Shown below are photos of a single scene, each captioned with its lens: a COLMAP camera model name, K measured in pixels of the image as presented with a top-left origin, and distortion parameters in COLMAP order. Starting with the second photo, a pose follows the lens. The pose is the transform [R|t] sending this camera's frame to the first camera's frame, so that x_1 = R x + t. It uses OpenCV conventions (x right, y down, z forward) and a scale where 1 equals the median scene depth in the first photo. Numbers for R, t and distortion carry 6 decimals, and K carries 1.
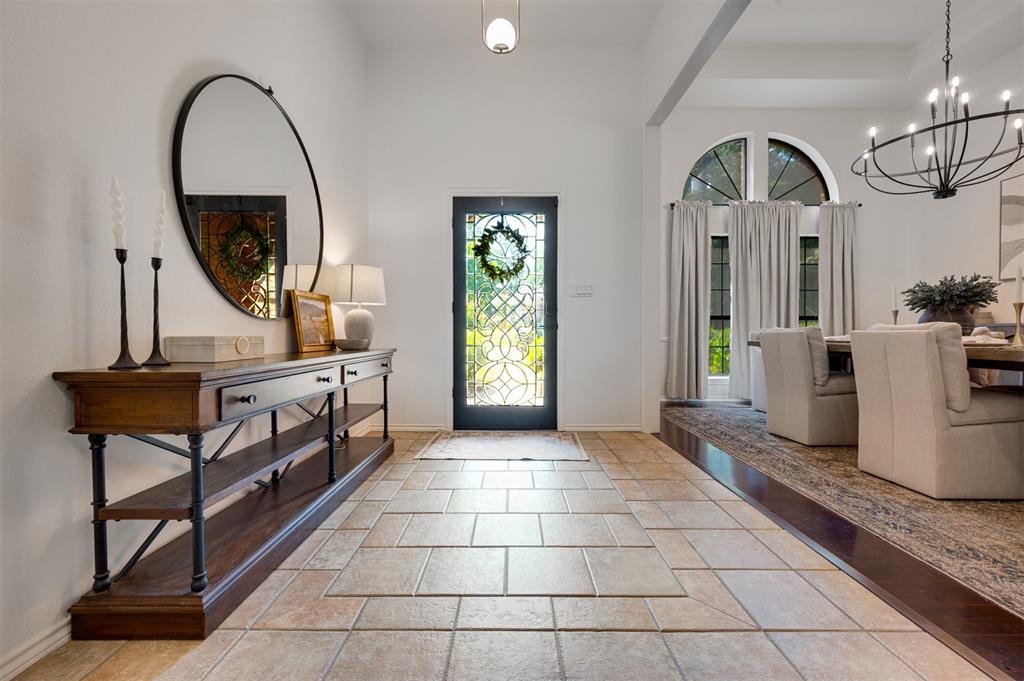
lens RADIAL K [[401.8, 0, 512.0], [0, 401.8, 340.5], [0, 0, 1]] dist [-0.000359, -0.000151]
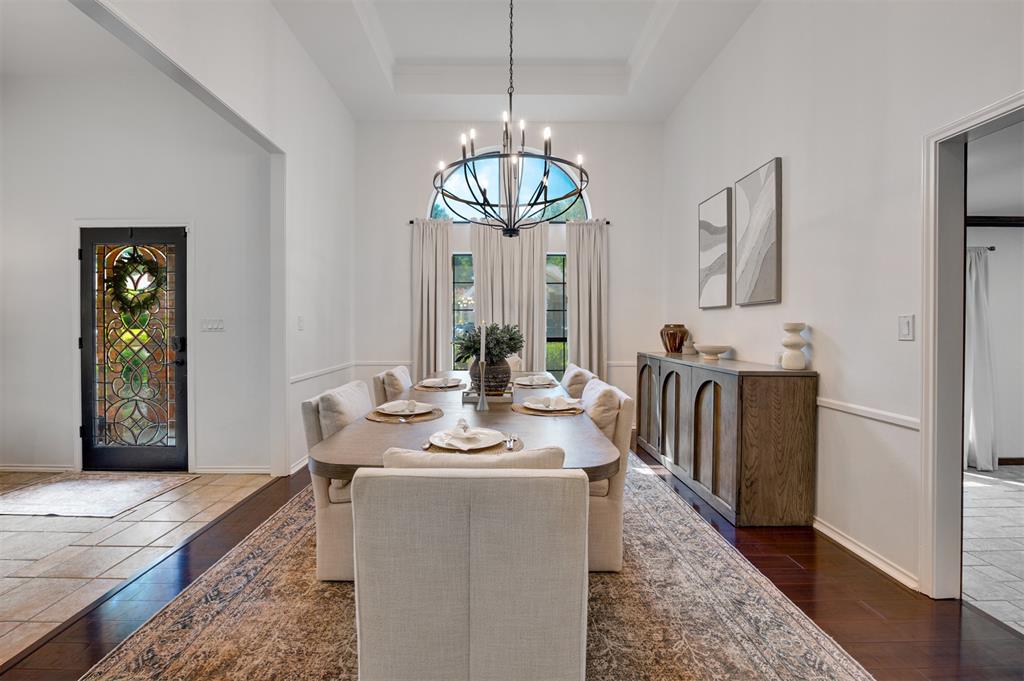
lens RADIAL K [[419.2, 0, 497.2], [0, 419.2, 331.0], [0, 0, 1]] dist [-0.011696, -0.000136]
pose [[0.999998, 0.000042, -0.001884, 0.847477], [-0.000051, 0.999989, -0.004721, -0.106113], [0.001884, 0.004721, 0.999987, 0.013724]]
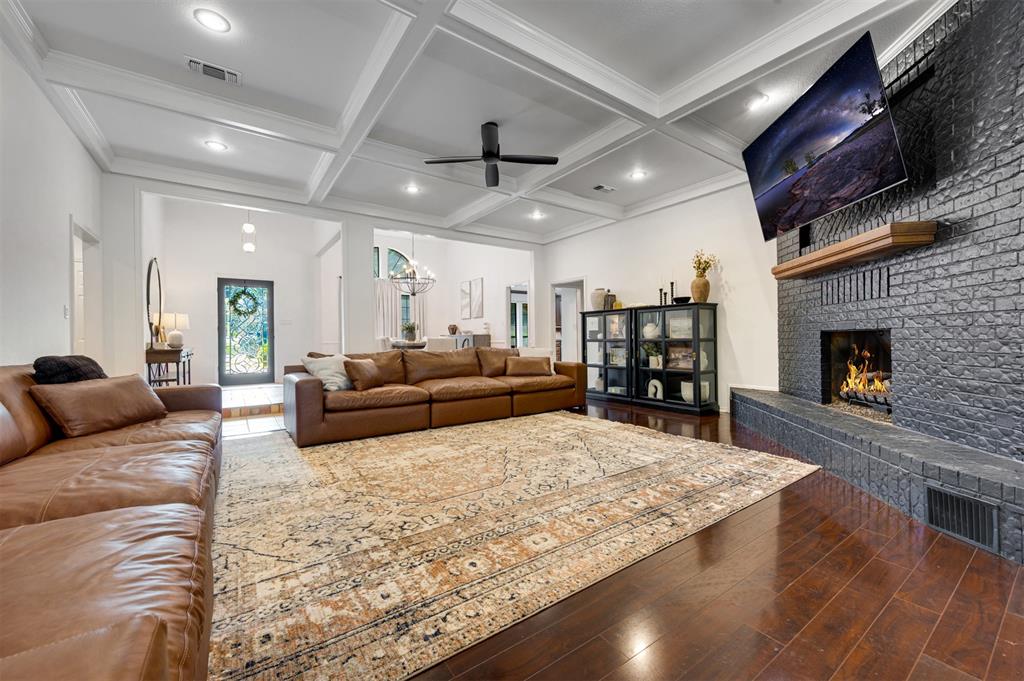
lens RADIAL K [[401.8, 0, 512.0], [0, 401.8, 340.5], [0, 0, 1]] dist [-0.000359, -0.000151]
pose [[0.817154, -0.011746, 0.576299, -0.100555], [0.018780, 0.999804, -0.006251, 0.022978], [-0.576113, 0.015931, 0.817215, -1.654198]]
